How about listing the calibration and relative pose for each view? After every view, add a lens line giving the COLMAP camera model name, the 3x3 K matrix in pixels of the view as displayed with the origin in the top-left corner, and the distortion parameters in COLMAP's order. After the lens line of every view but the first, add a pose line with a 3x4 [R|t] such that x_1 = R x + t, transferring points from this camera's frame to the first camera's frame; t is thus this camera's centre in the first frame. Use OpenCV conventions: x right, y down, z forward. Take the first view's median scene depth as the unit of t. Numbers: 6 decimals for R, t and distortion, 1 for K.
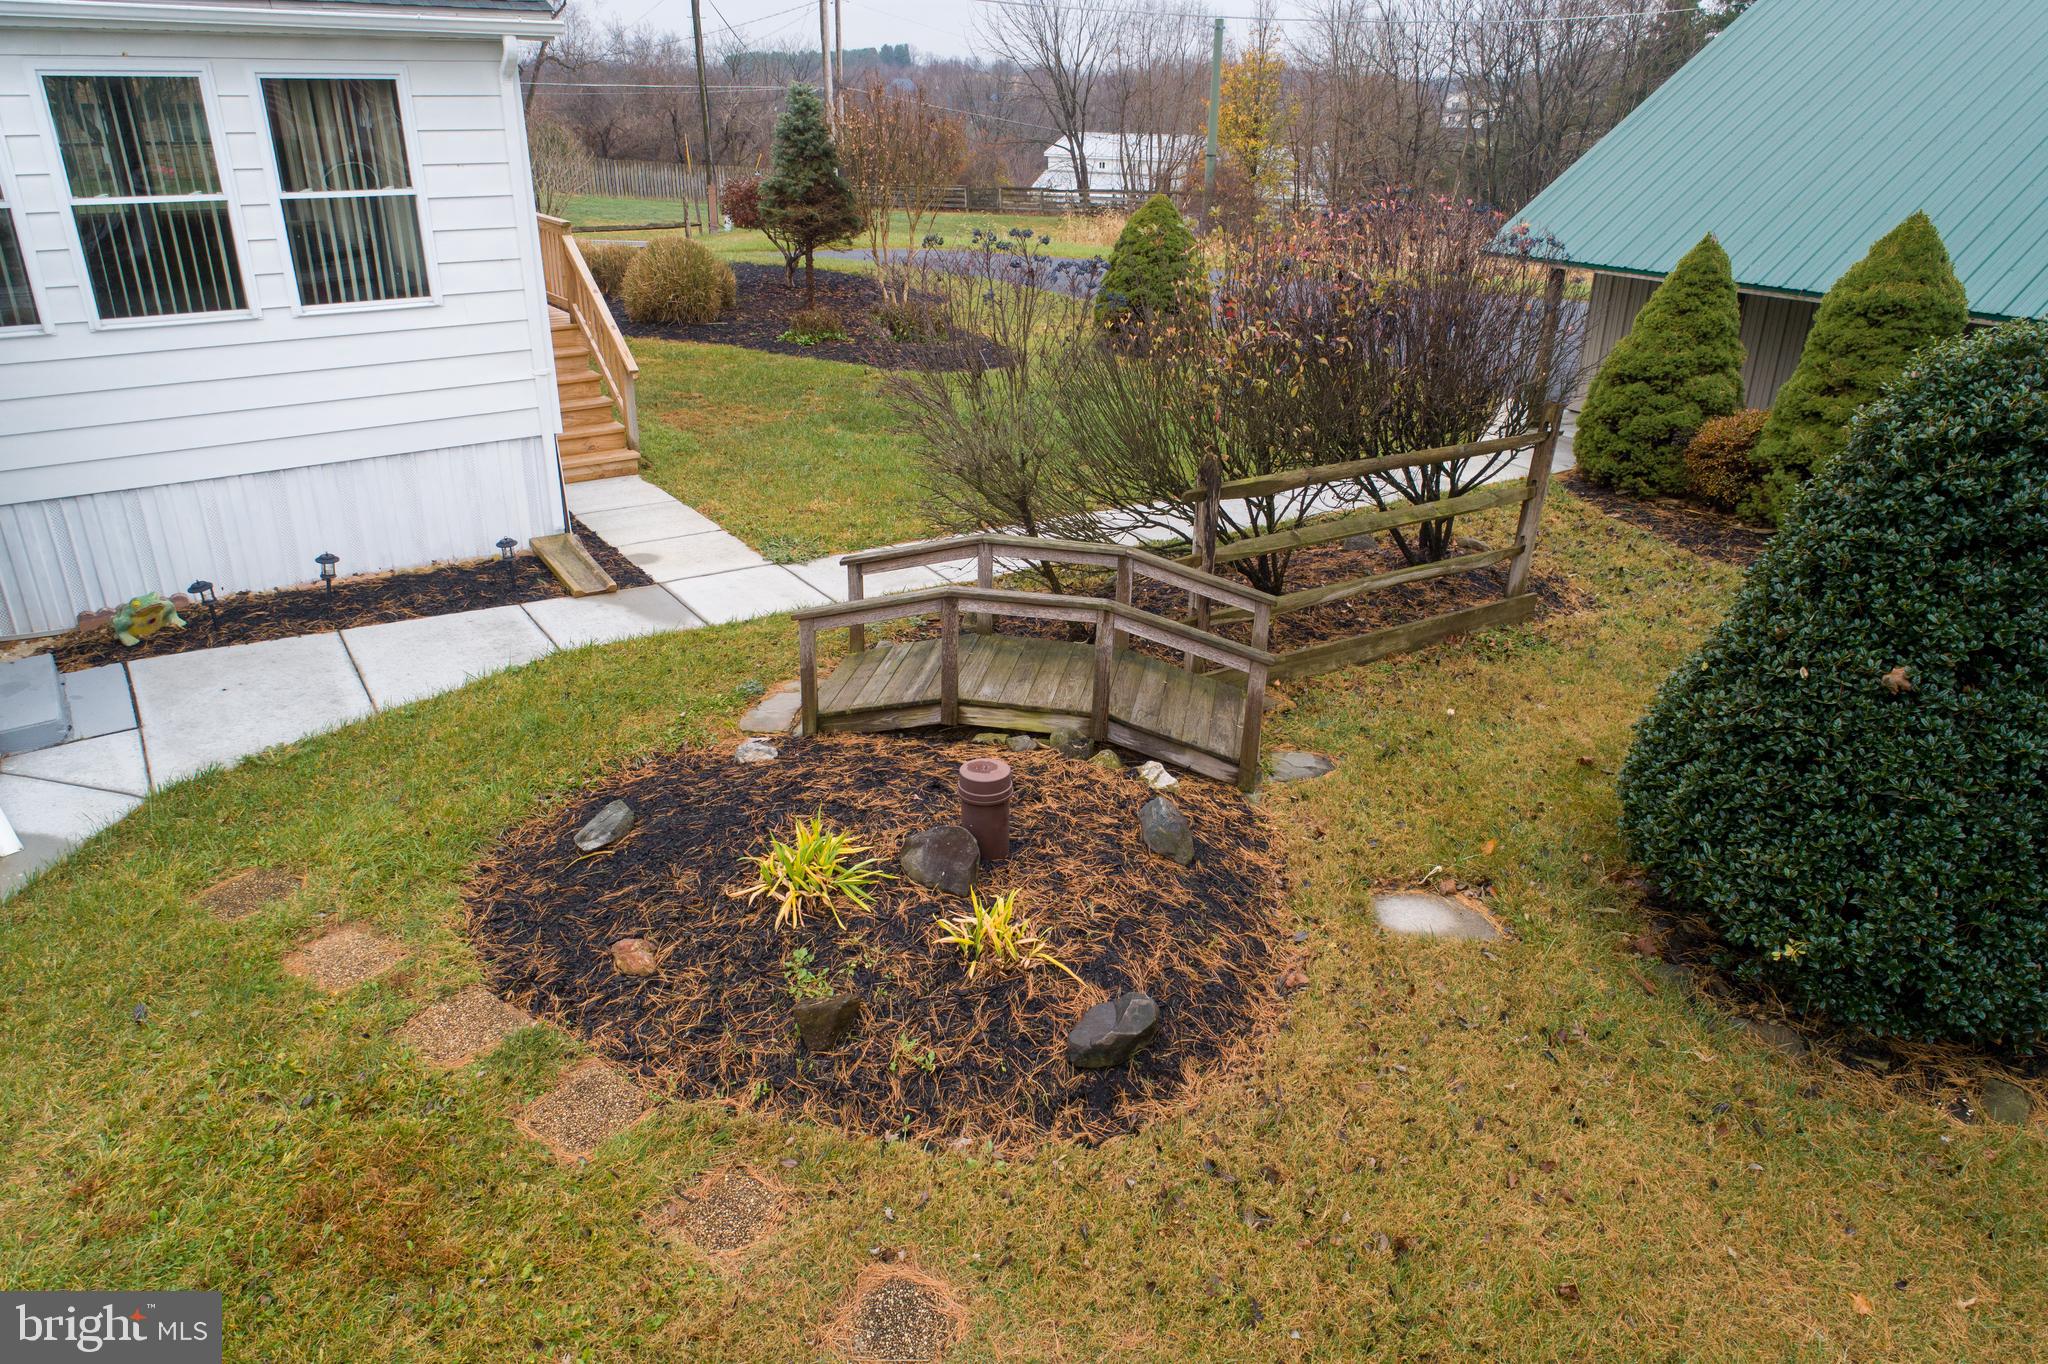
lens RADIAL K [[1369.8, 0, 1024.0], [0, 1369.8, 682.0], [0, 0, 1]] dist [-0.005368, 0.002522]
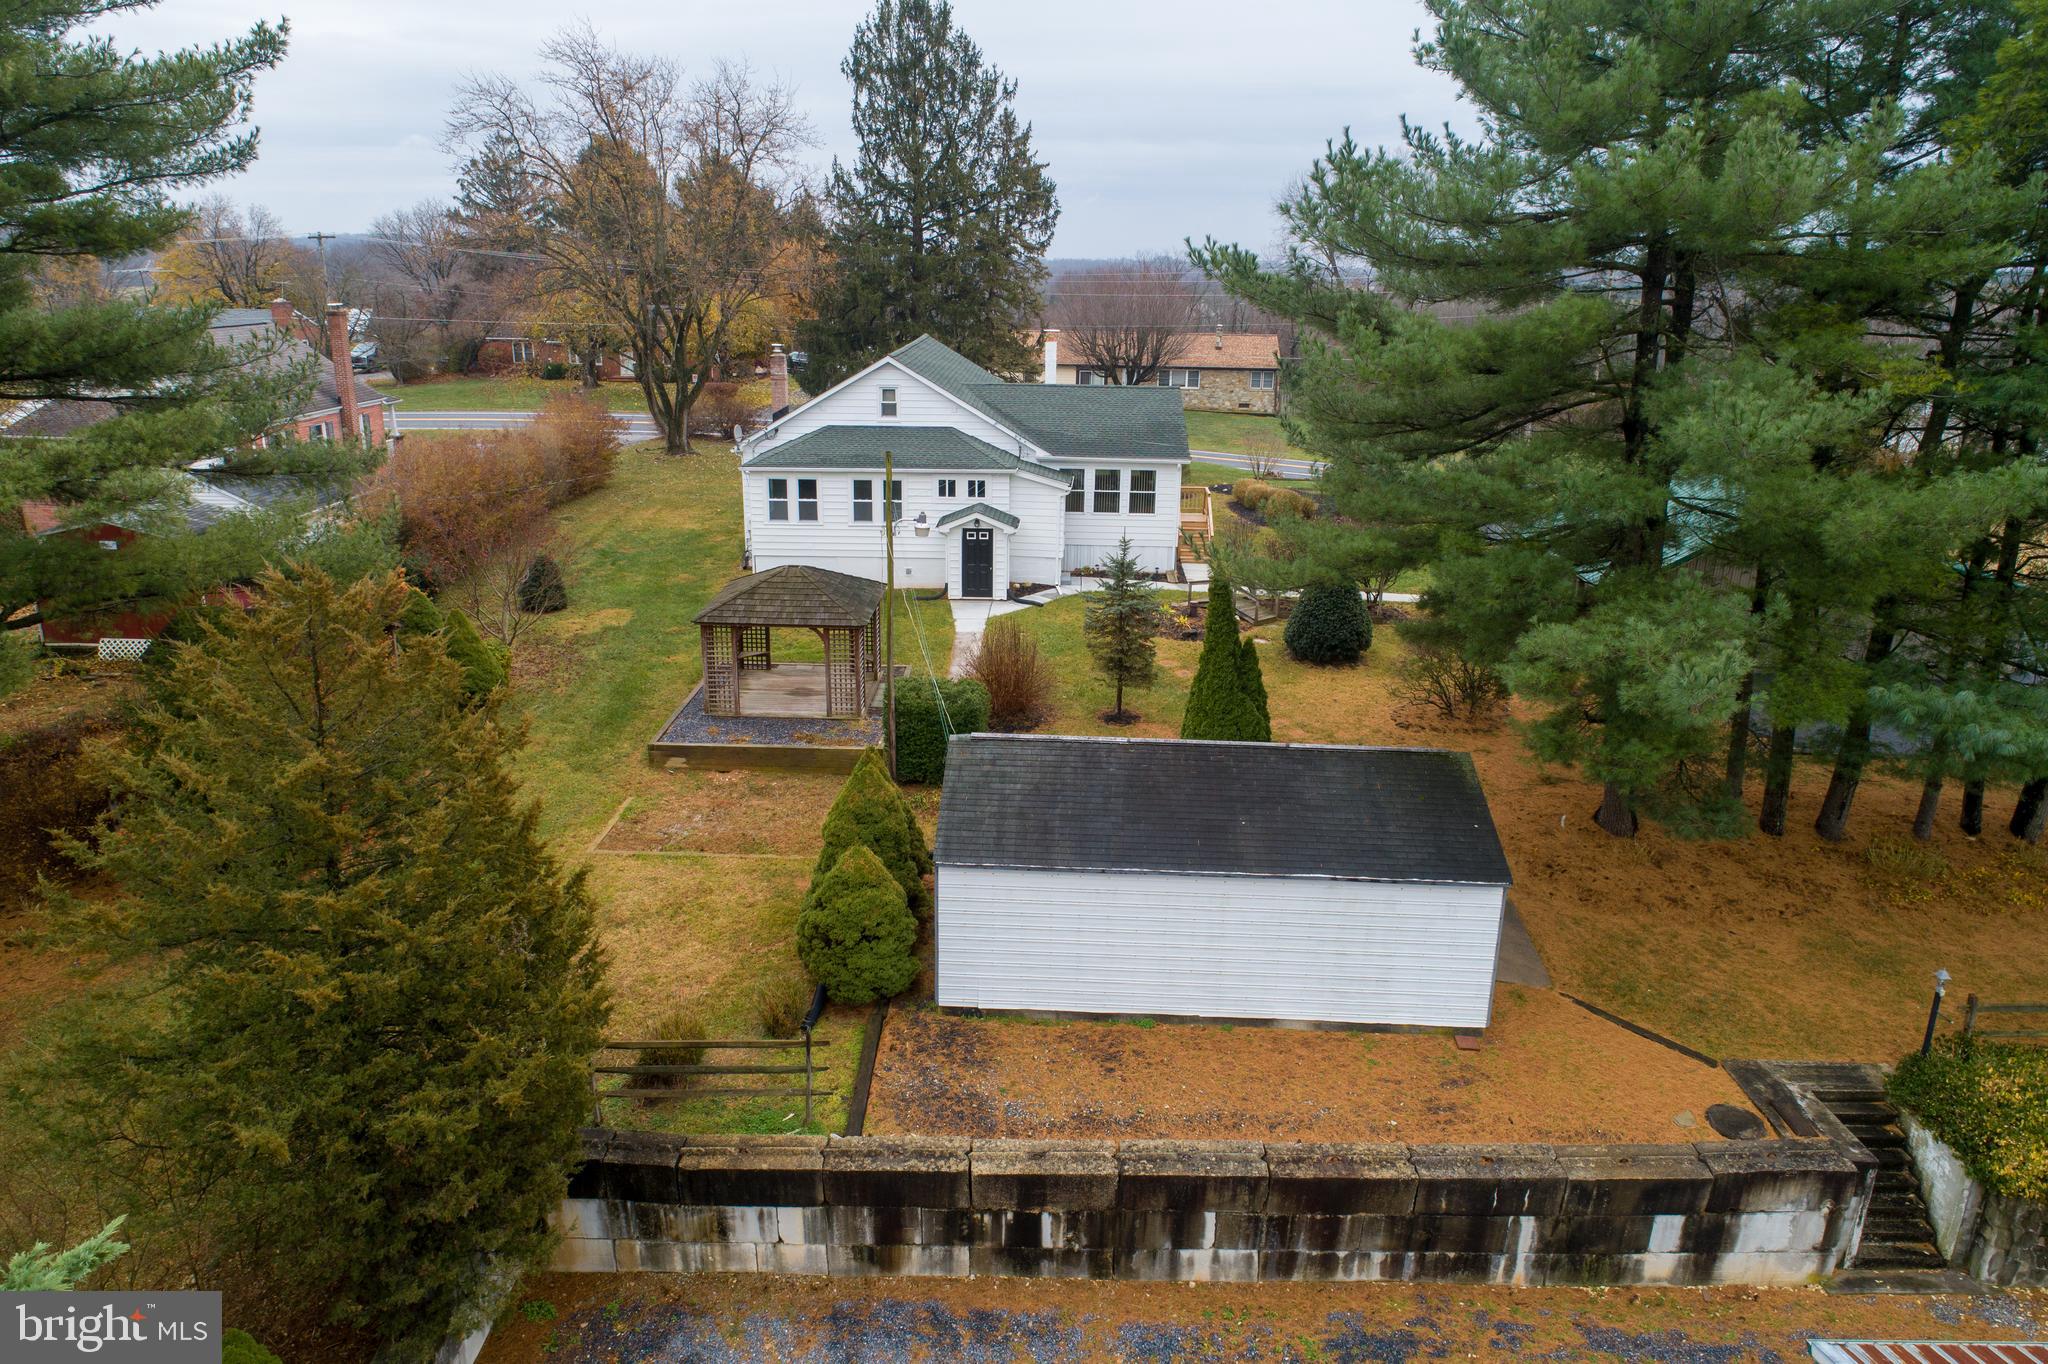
lens RADIAL K [[1369.8, 0, 1024.0], [0, 1369.8, 682.0], [0, 0, 1]] dist [-0.005368, 0.002522]
pose [[0.800089, 0.172460, -0.574556, 2.027930], [-0.243655, 0.968646, -0.048548, 0.619863], [0.548169, 0.178837, 0.817024, -3.007601]]
